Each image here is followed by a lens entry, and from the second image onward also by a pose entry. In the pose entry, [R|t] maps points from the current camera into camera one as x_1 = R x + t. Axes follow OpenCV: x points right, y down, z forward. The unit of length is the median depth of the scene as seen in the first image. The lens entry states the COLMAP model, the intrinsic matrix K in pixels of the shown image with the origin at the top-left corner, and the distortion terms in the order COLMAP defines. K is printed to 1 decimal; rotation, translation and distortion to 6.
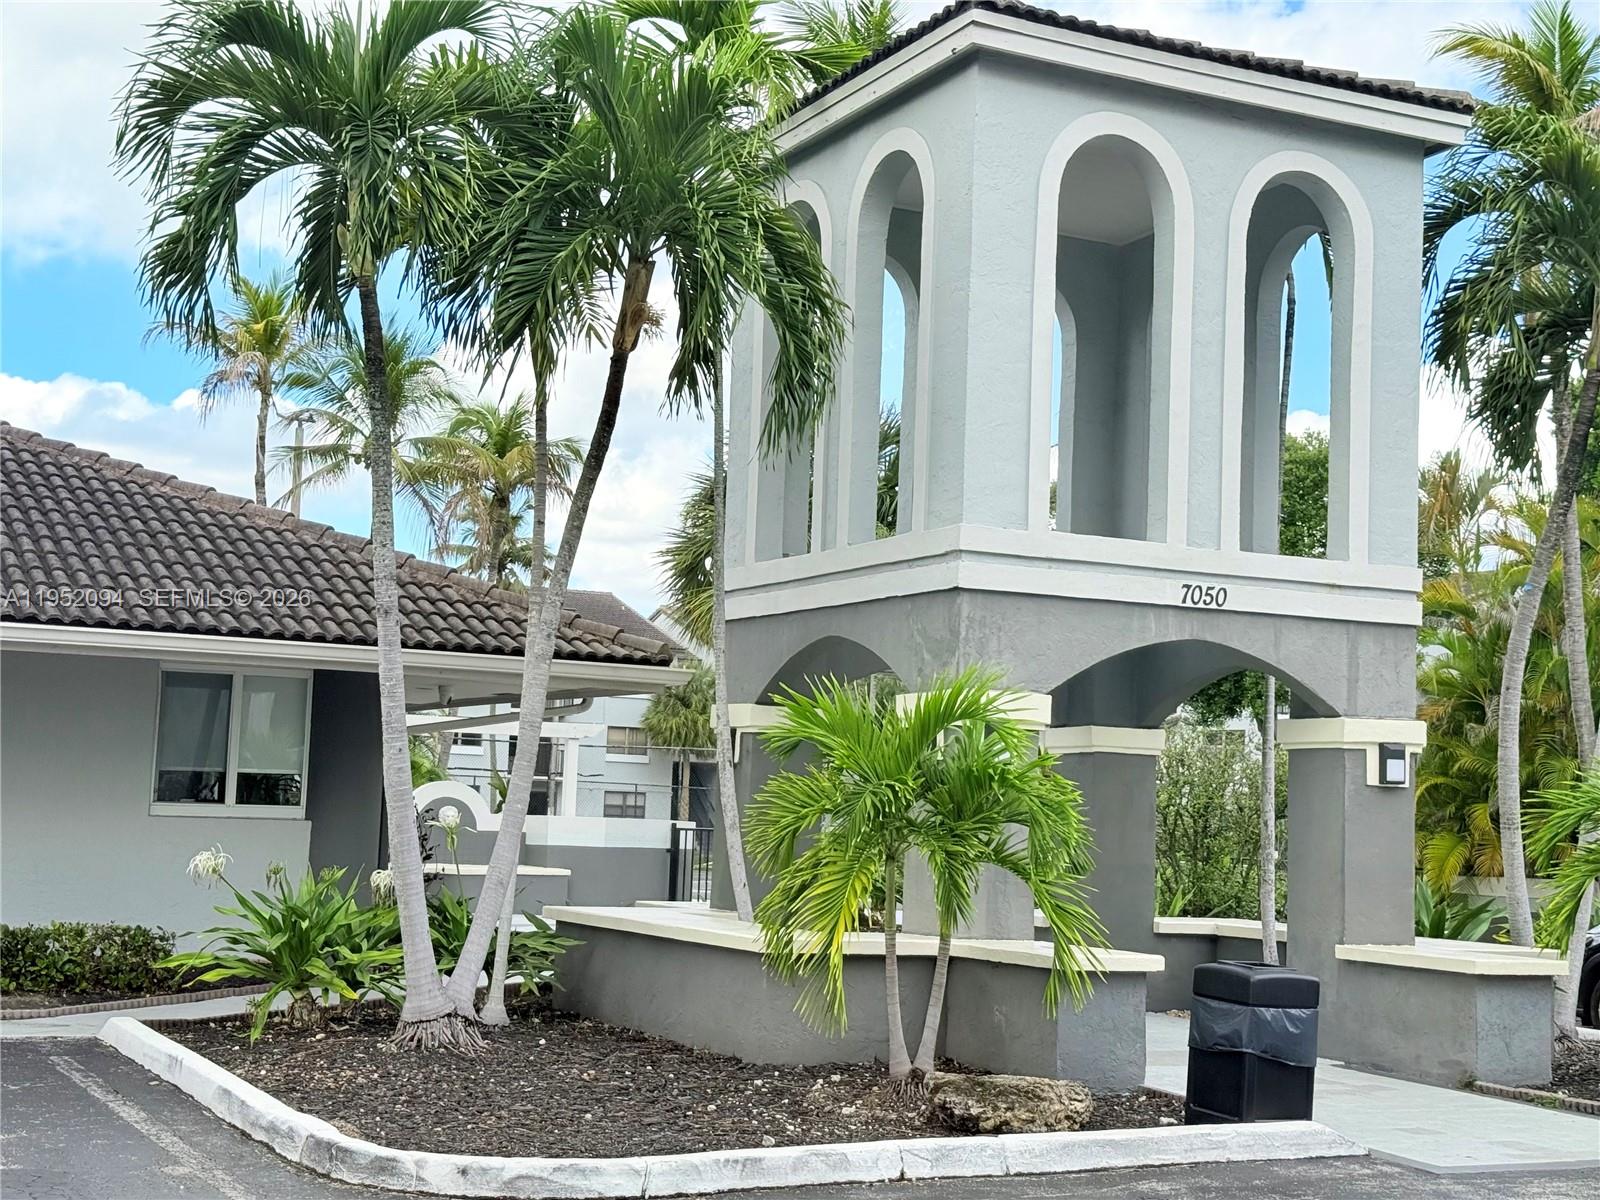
lens RADIAL K [[2297.1, 0, 801.0], [0, 2297.1, 600.1], [0, 0, 1]] dist [0.031273, 0.000000]
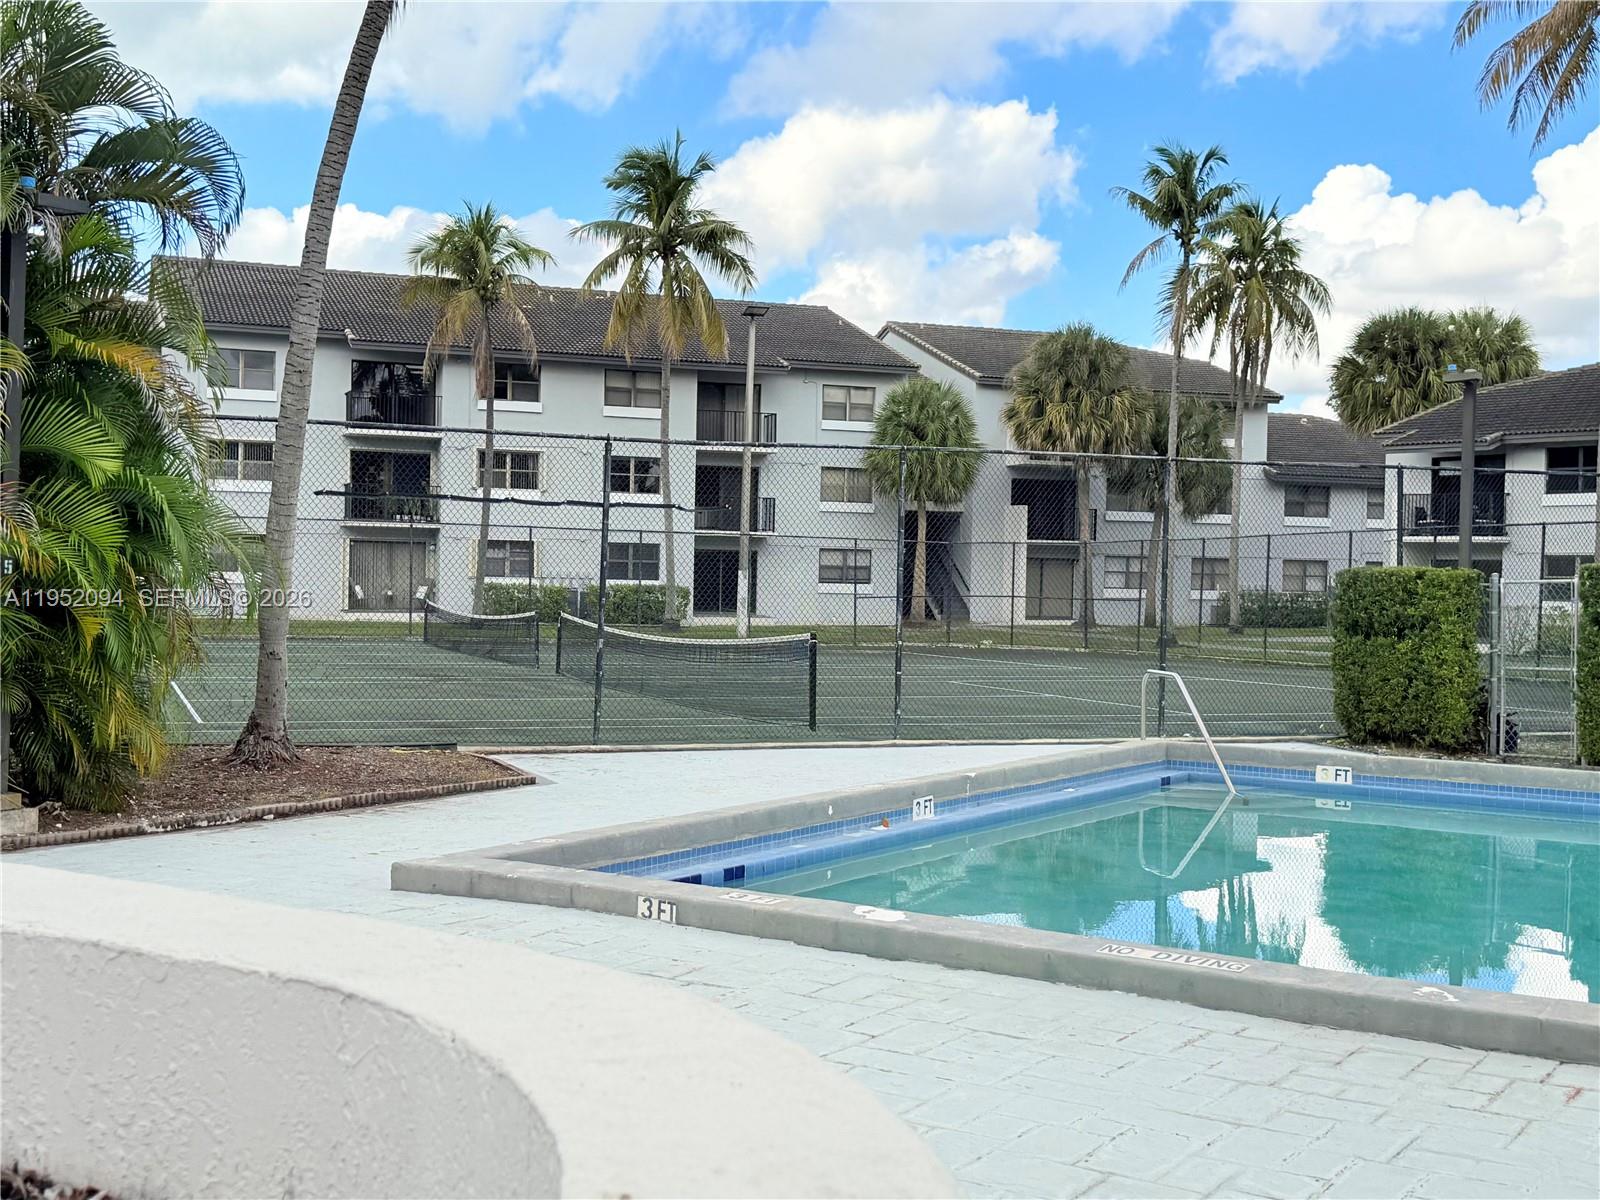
lens RADIAL K [[1966.9, 0, 804.0], [0, 1966.9, 599.7], [0, 0, 1]] dist [0.111502, 0.000000]
pose [[0.992355, -0.007629, -0.123181, -0.007467], [0.020106, 0.994747, 0.100370, 0.032869], [0.121768, -0.102079, 0.987295, 0.333326]]
